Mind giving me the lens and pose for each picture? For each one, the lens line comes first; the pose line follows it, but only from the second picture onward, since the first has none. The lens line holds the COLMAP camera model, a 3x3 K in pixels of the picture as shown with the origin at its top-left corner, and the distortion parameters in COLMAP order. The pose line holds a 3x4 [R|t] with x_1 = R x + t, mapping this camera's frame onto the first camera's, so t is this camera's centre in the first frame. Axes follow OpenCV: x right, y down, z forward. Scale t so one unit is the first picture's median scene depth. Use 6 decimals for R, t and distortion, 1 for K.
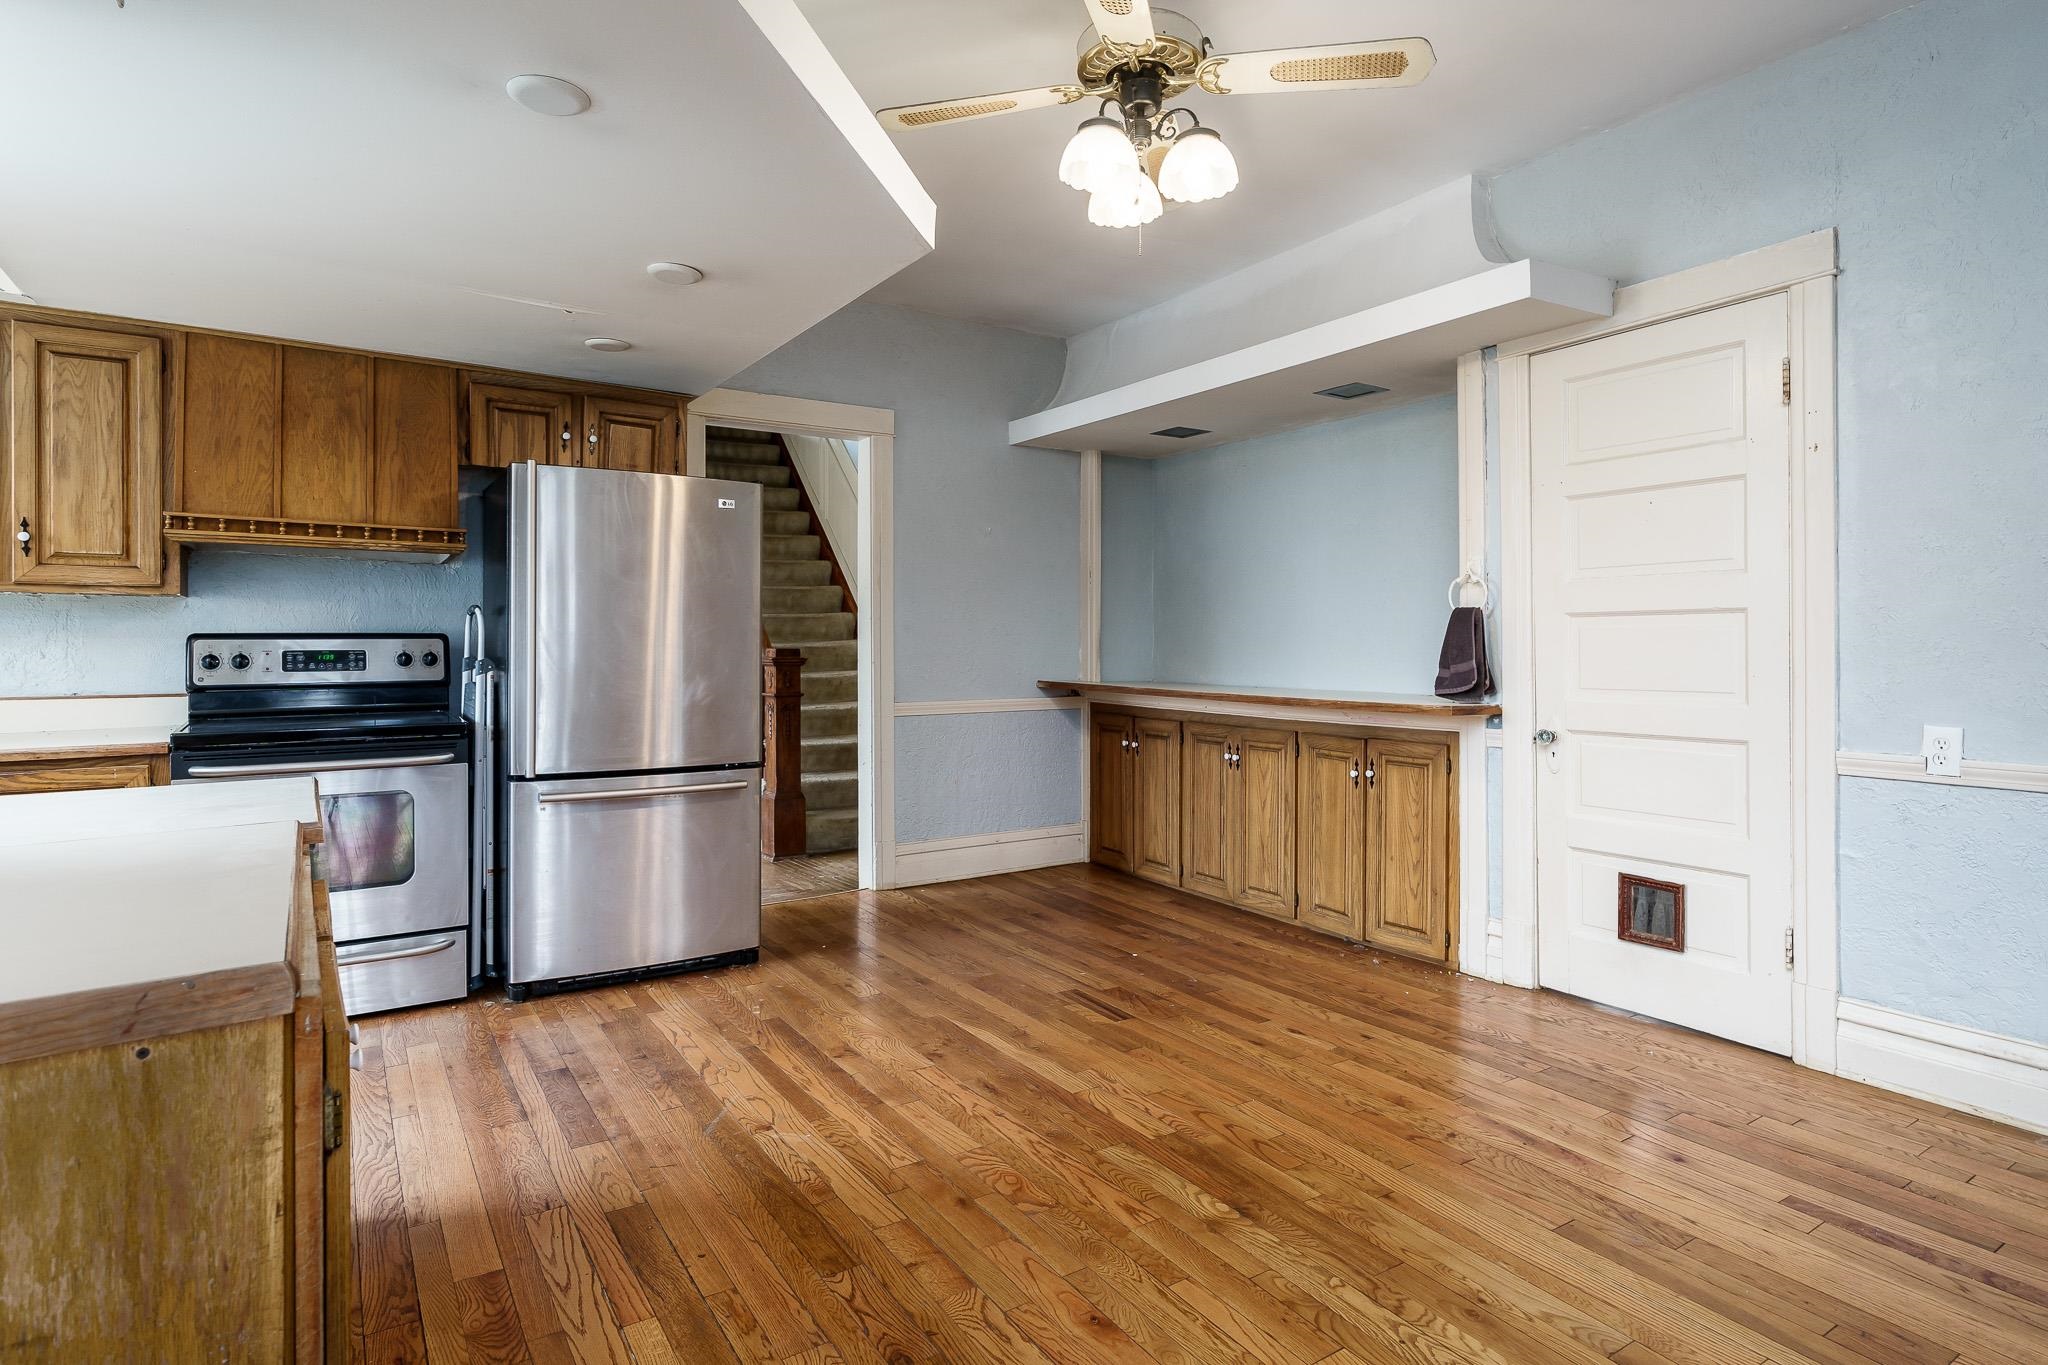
lens RADIAL K [[1088.0, 0, 1004.4], [0, 1088.0, 655.1], [0, 0, 1]] dist [0.000121, 0.000888]
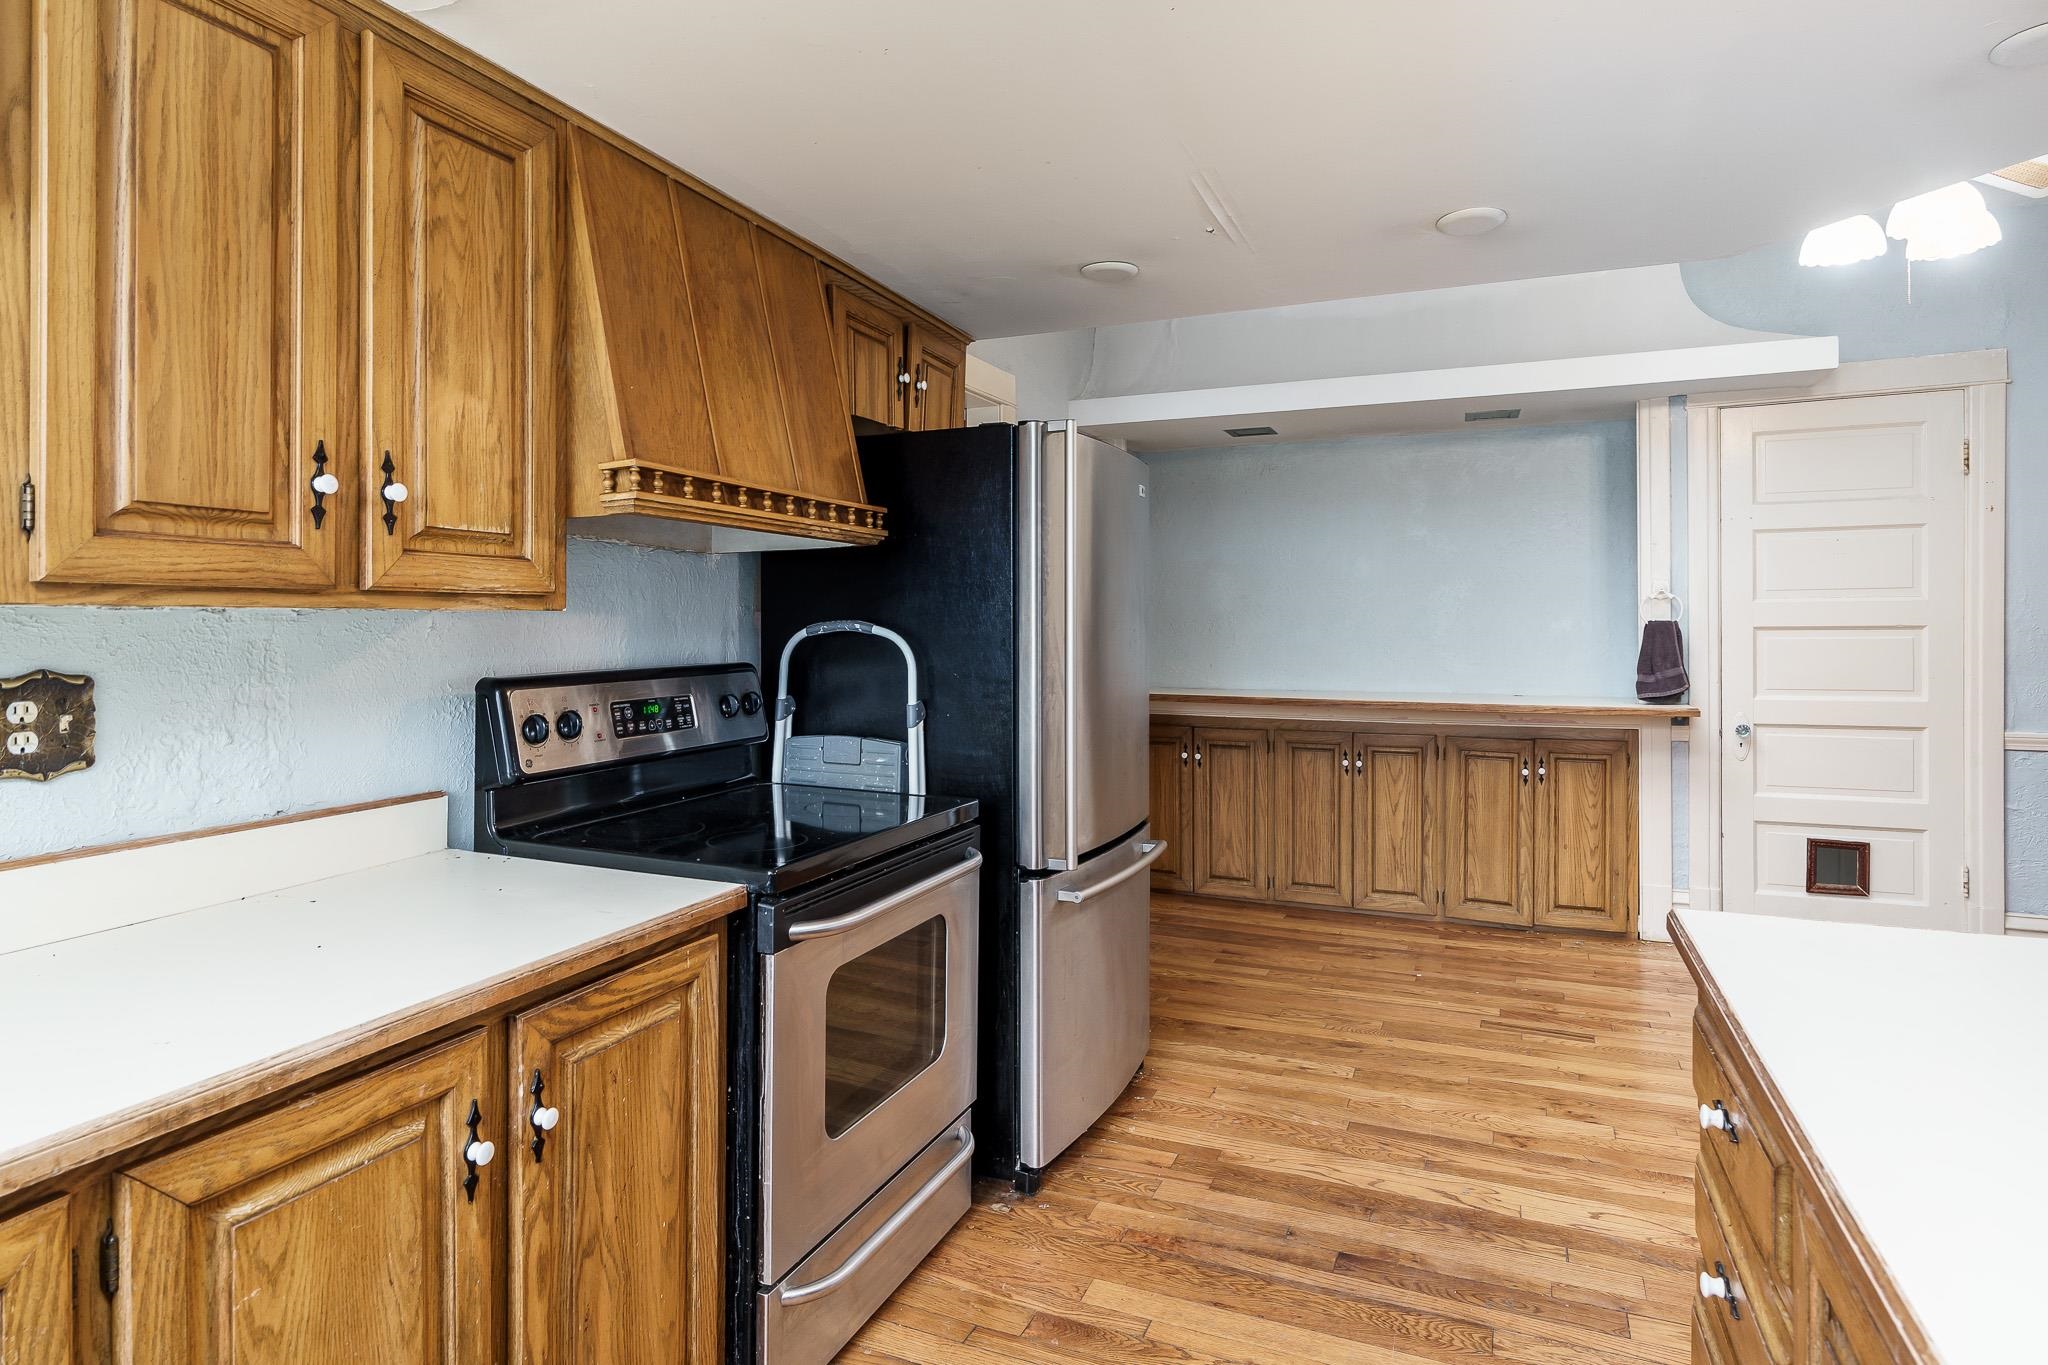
lens RADIAL K [[1144.5, 0, 970.2], [0, 1144.5, 633.1], [0, 0, 1]] dist [-0.001583, 0.001228]
pose [[0.837116, -0.009272, 0.546947, -0.874783], [0.010965, 0.999940, 0.000170, -0.040757], [-0.546916, 0.005855, 0.837167, 0.403180]]
